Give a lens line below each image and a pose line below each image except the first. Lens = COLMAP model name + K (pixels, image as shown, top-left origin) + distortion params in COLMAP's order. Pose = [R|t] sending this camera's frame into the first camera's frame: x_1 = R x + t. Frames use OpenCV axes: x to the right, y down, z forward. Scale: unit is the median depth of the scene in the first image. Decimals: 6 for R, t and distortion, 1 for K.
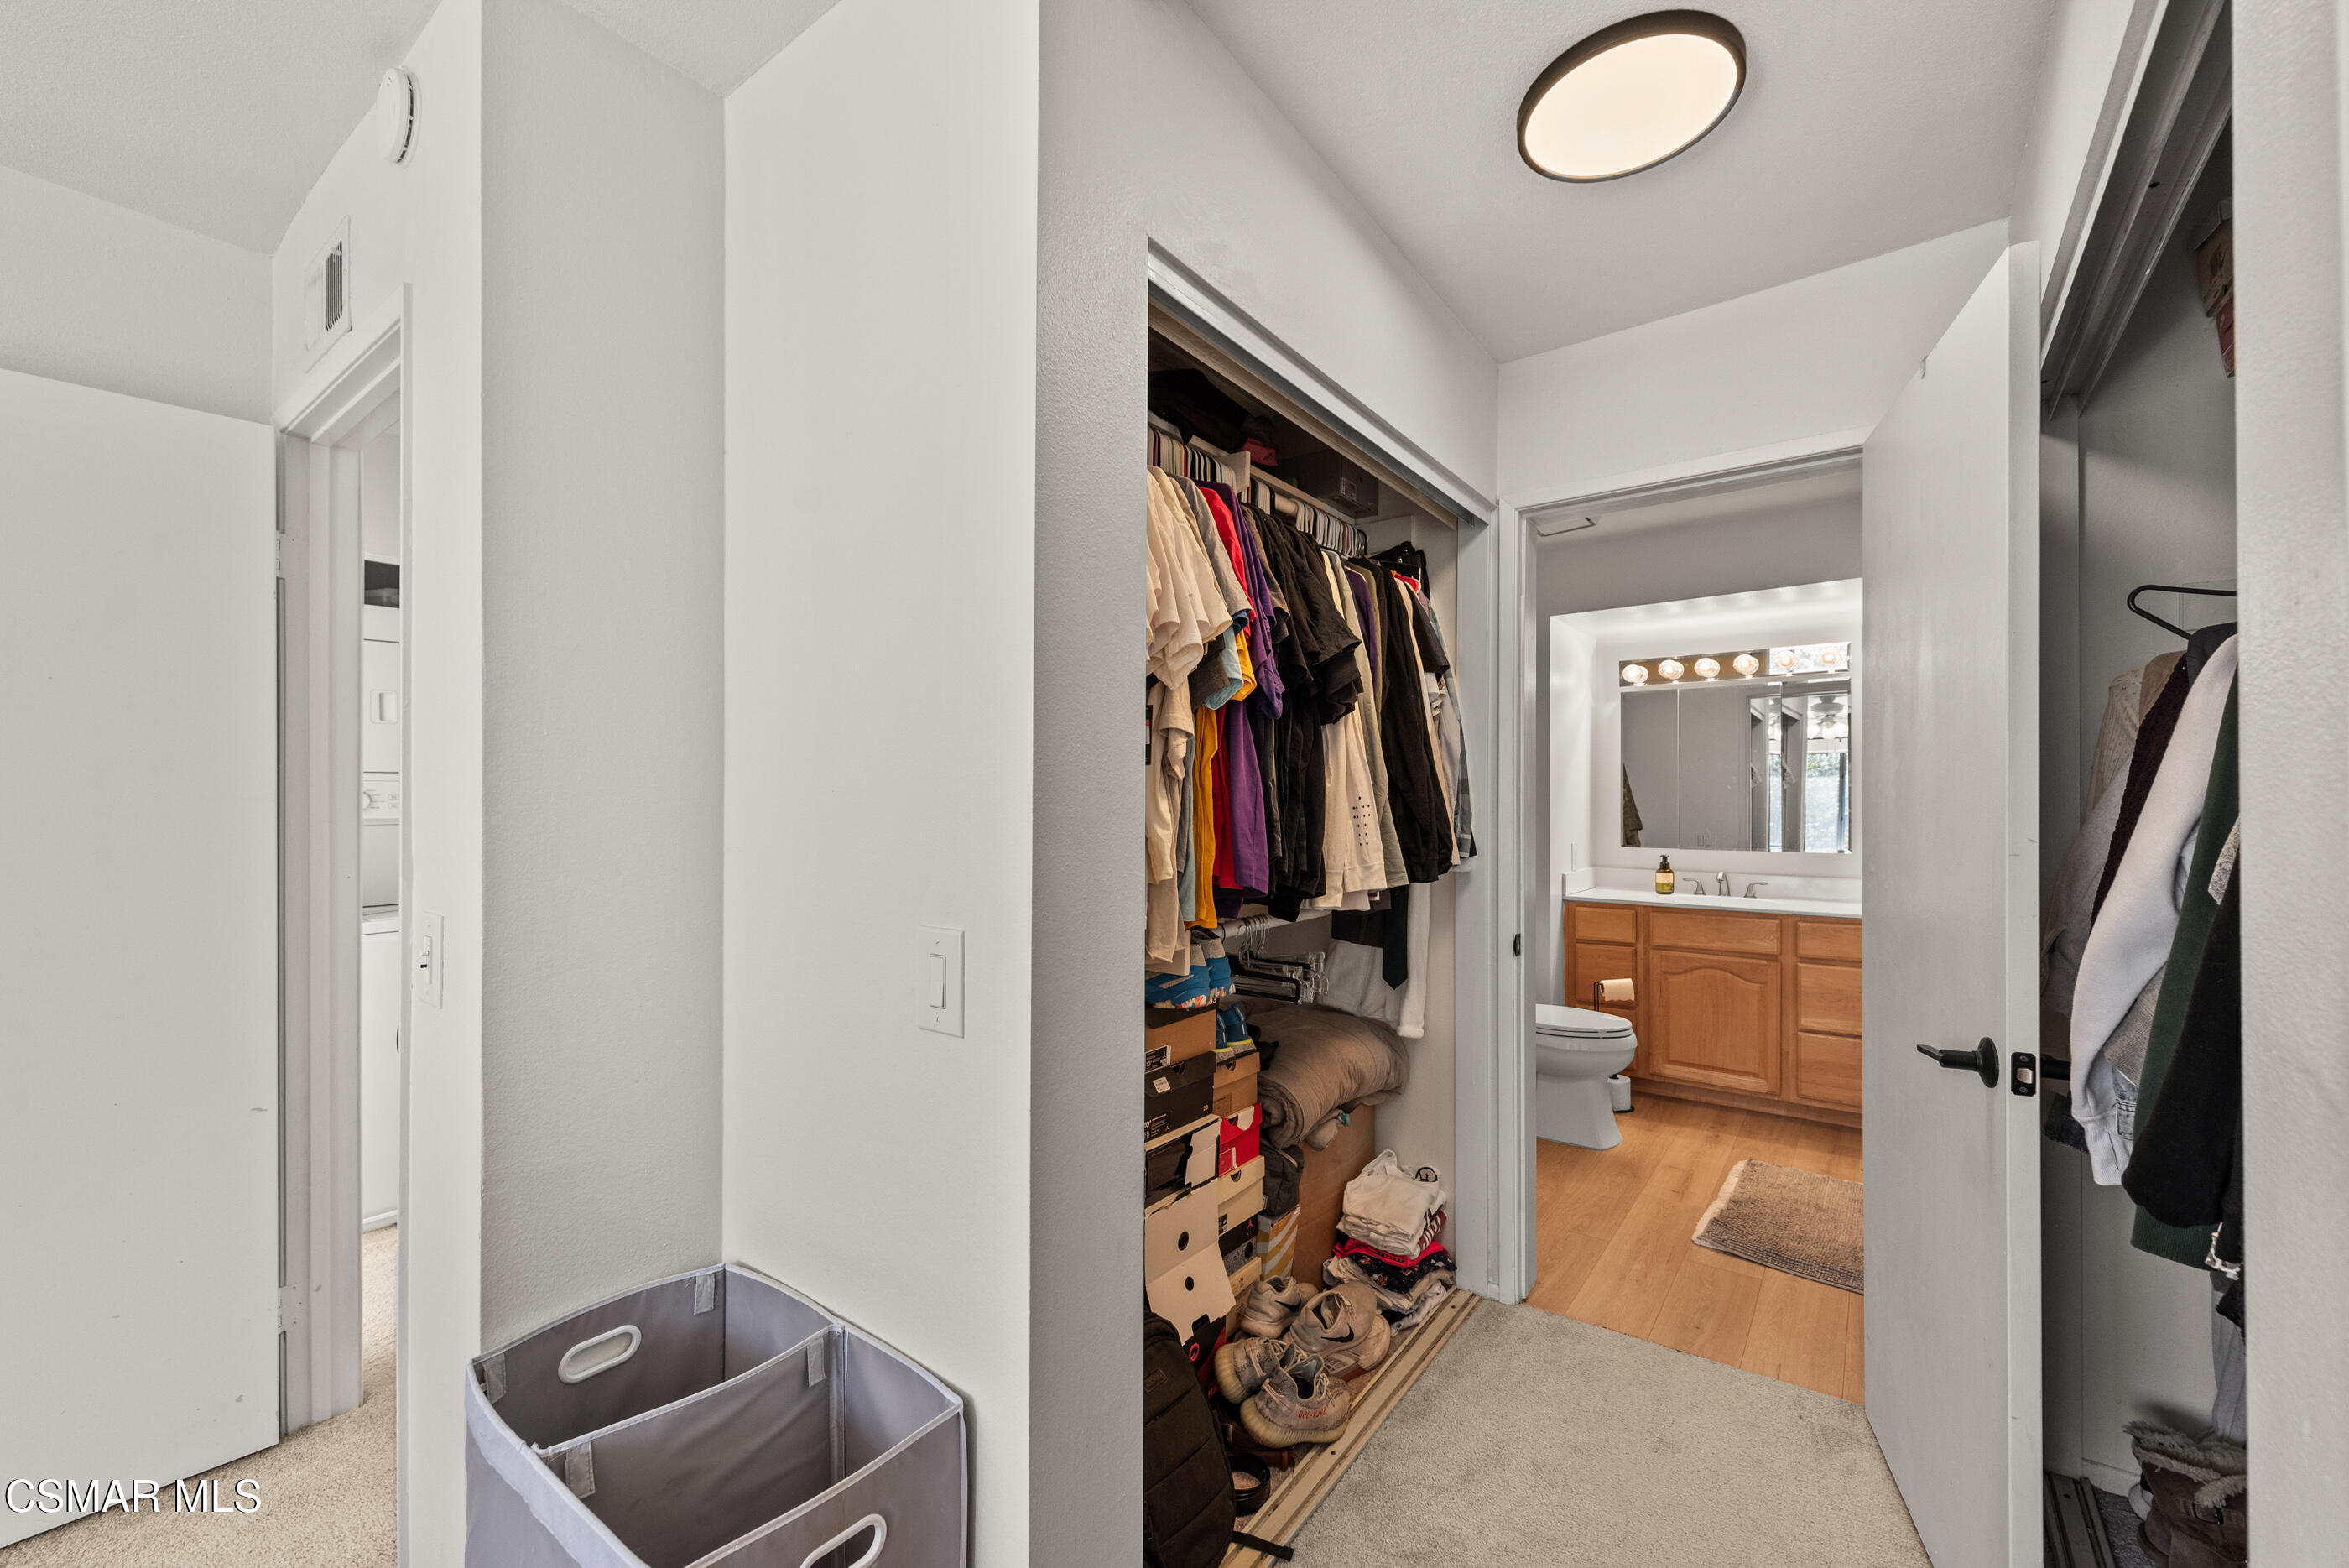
lens RADIAL K [[968.8, 0, 1176.4], [0, 968.8, 799.2], [0, 0, 1]] dist [0.014739, 0.000032]
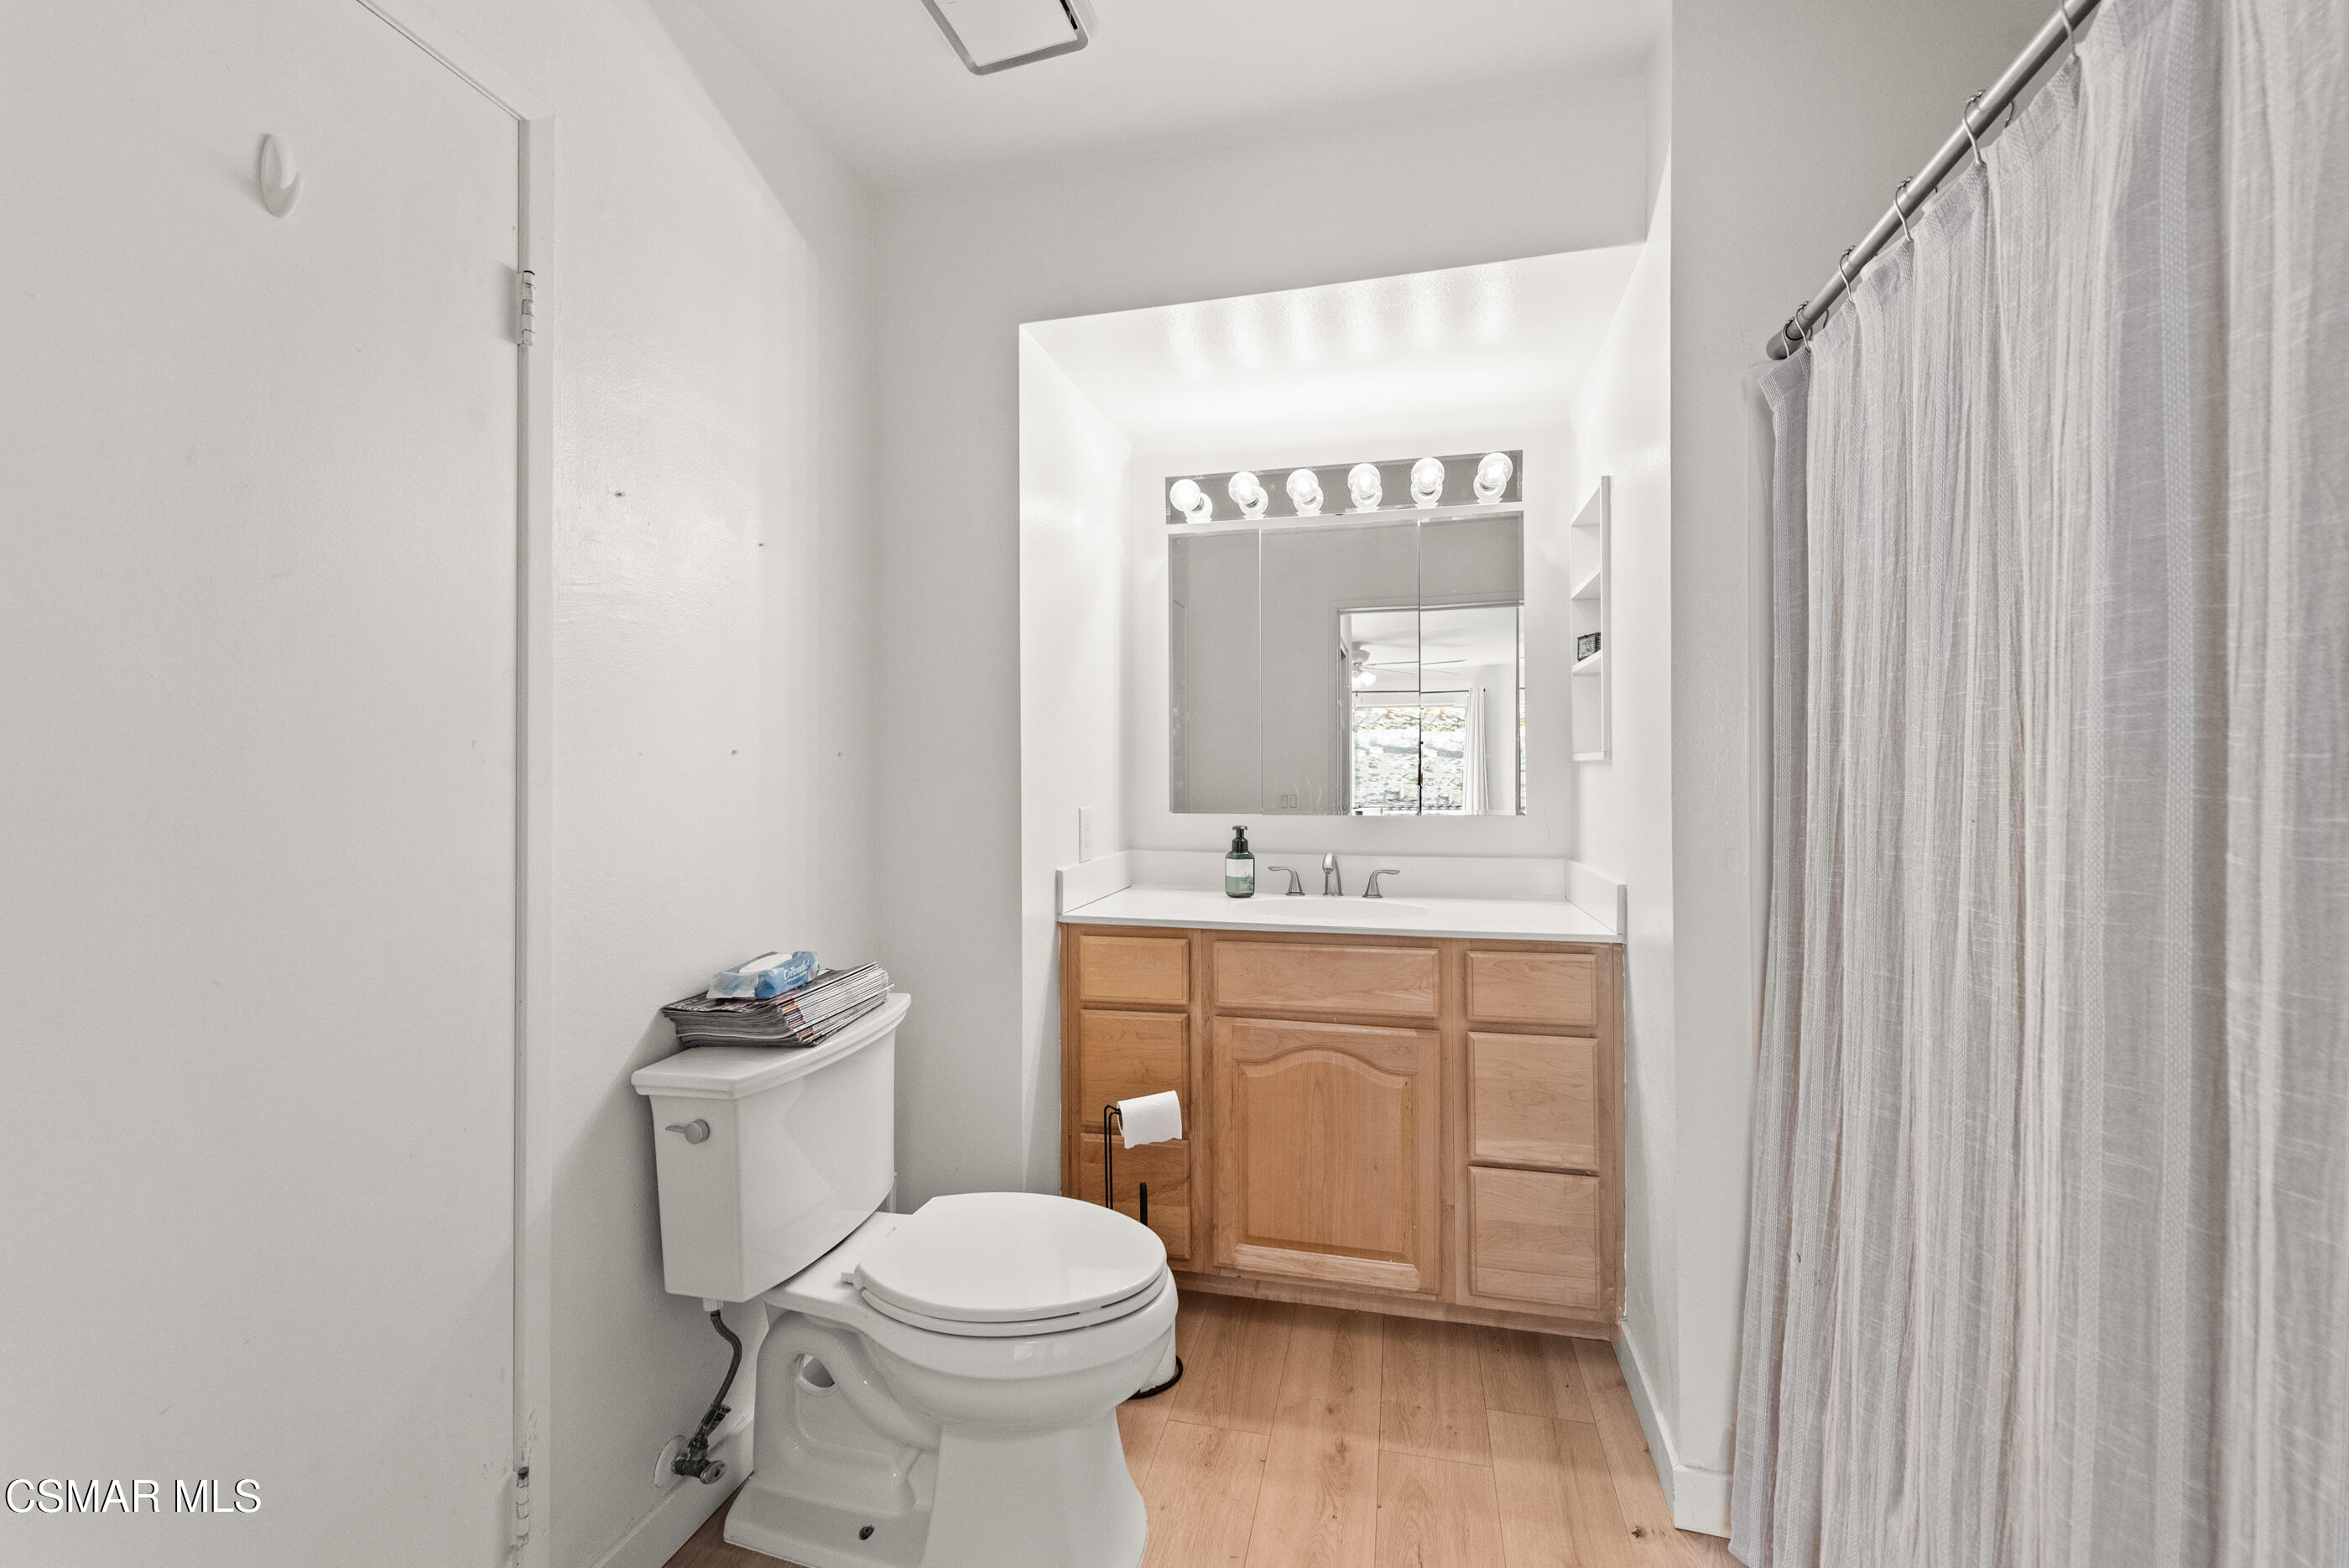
lens RADIAL K [[968.8, 0, 1176.4], [0, 968.8, 799.2], [0, 0, 1]] dist [0.014739, 0.000032]
pose [[0.922280, -0.015840, 0.386199, 0.283358], [0.004597, 0.999539, 0.030017, 0.027468], [-0.386496, -0.025909, 0.921927, 0.559608]]
